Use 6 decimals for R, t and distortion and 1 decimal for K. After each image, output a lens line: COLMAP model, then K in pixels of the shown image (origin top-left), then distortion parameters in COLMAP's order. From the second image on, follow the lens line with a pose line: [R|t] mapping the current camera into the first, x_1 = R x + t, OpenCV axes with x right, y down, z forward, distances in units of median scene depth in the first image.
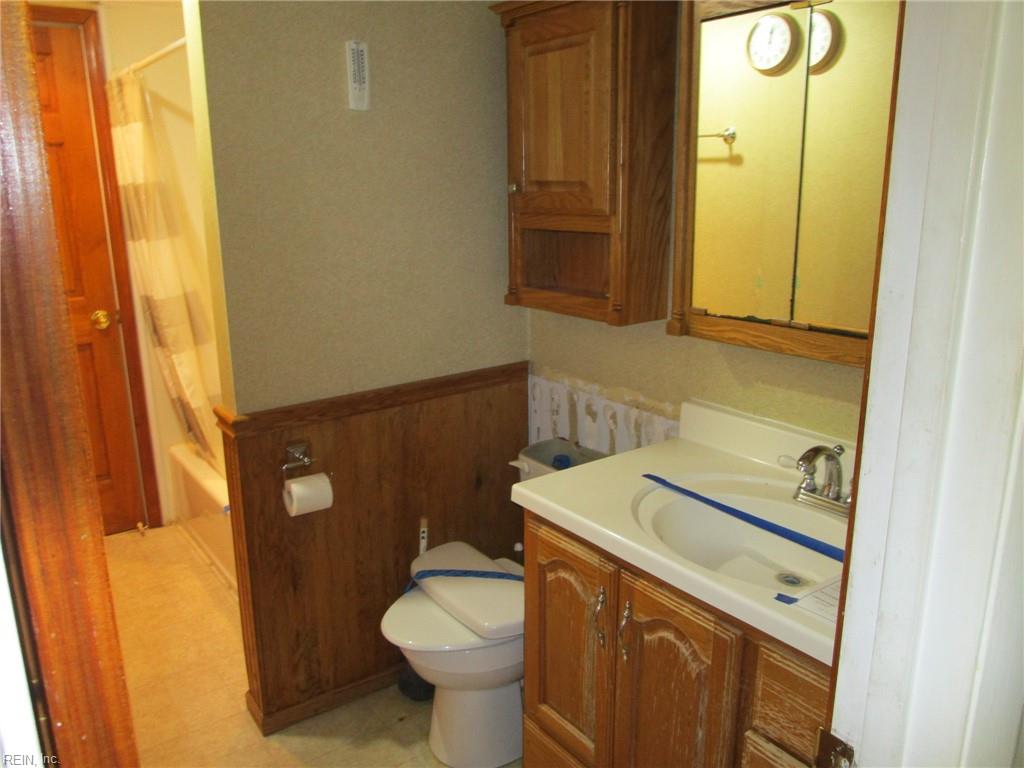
lens RADIAL K [[805.2, 0, 514.2], [0, 805.2, 383.1], [0, 0, 1]] dist [-0.047774, 0.029158]
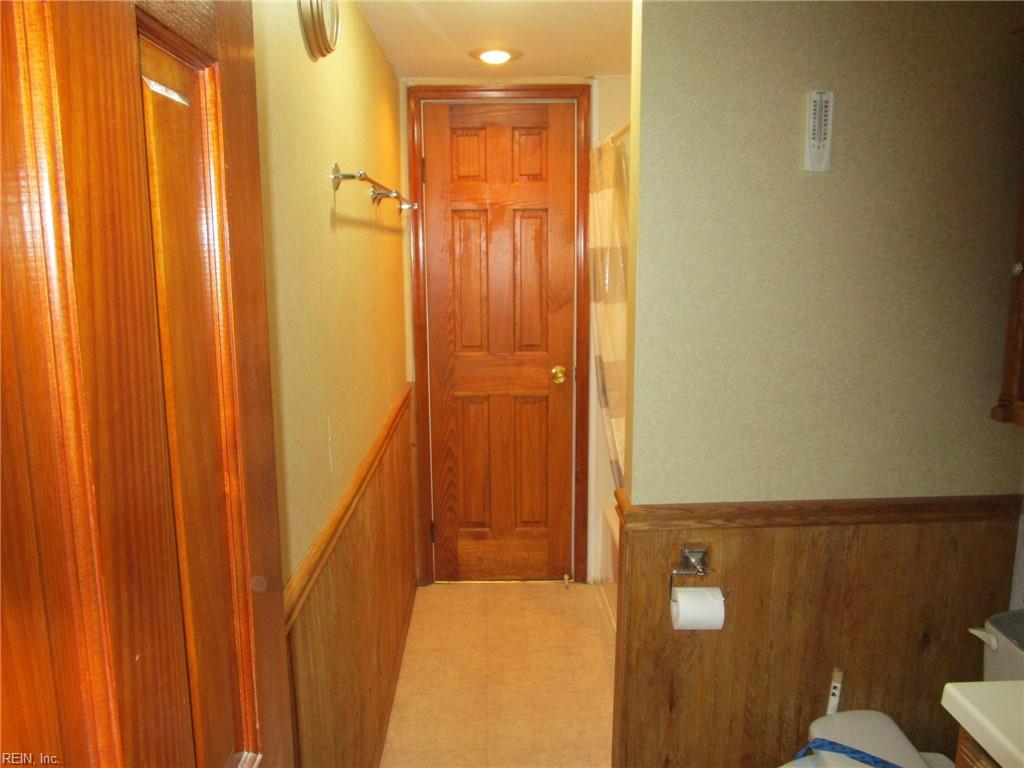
lens RADIAL K [[805.2, 0, 514.2], [0, 805.2, 383.1], [0, 0, 1]] dist [-0.047774, 0.029158]
pose [[0.819183, 0.109264, -0.563028, 0.038001], [-0.149009, 0.988521, -0.024964, -0.046636], [0.553837, 0.104346, 0.826061, 0.135633]]
